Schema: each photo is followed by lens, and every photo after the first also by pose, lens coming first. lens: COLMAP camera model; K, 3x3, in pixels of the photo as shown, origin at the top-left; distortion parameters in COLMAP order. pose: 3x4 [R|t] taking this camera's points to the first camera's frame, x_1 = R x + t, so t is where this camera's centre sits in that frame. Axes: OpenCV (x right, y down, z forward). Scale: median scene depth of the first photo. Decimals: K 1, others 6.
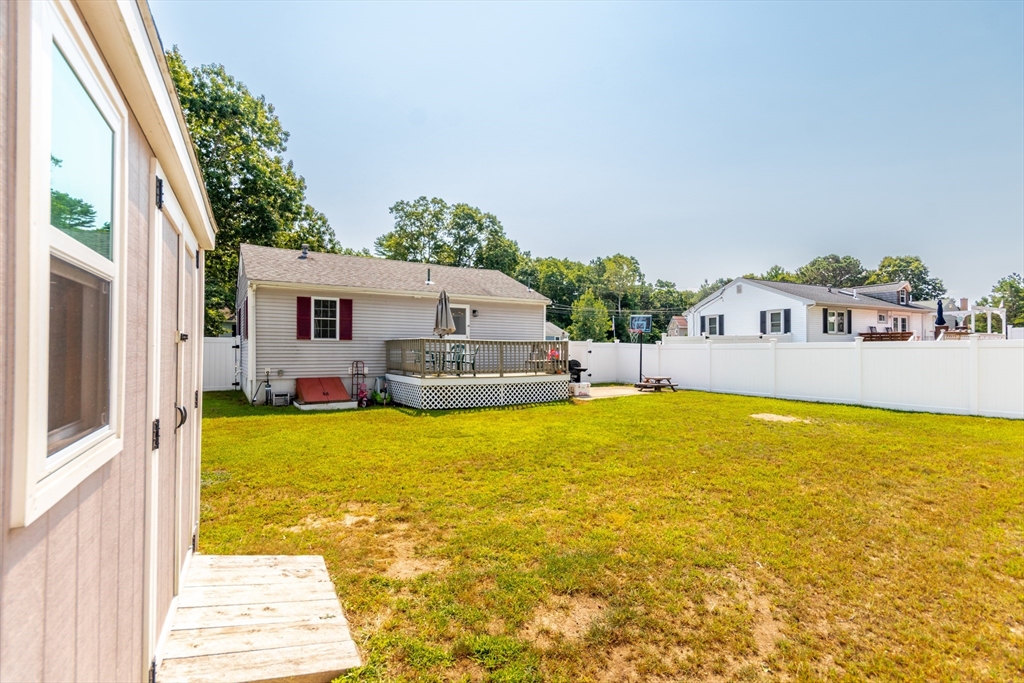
lens RADIAL K [[472.1, 0, 518.1], [0, 472.1, 345.4], [0, 0, 1]] dist [0.005833, -0.000105]
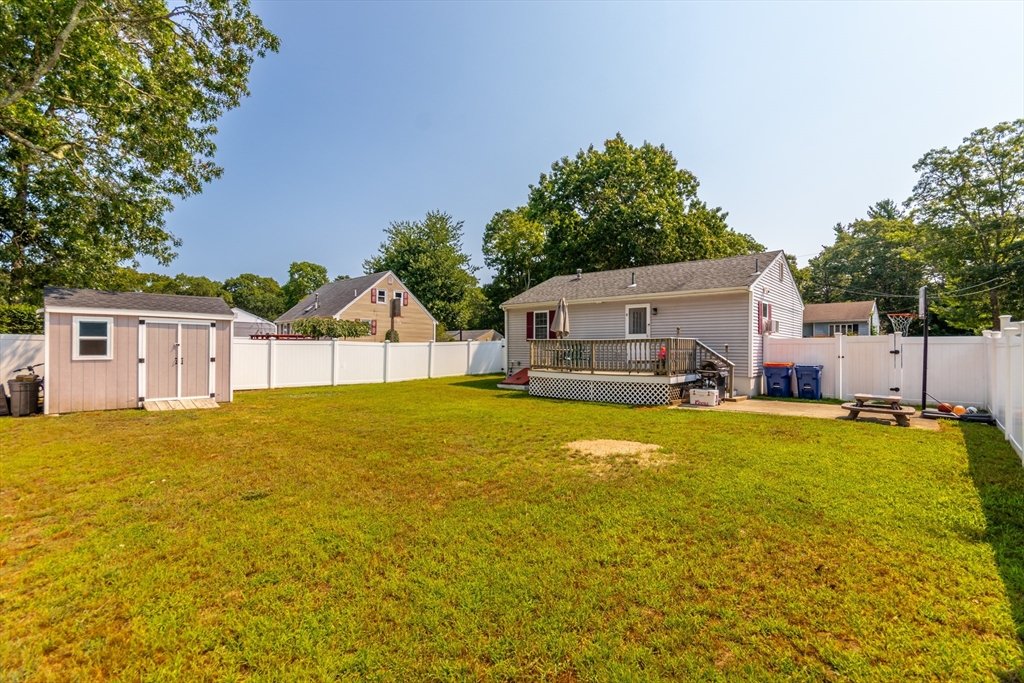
lens RADIAL K [[472.1, 0, 515.0], [0, 472.1, 343.8], [0, 0, 1]] dist [0.005833, -0.000105]
pose [[0.310600, -0.009674, -0.950491, 0.899337], [0.004833, 0.999951, -0.008599, 0.007442], [0.950528, -0.001923, 0.310632, 0.502093]]
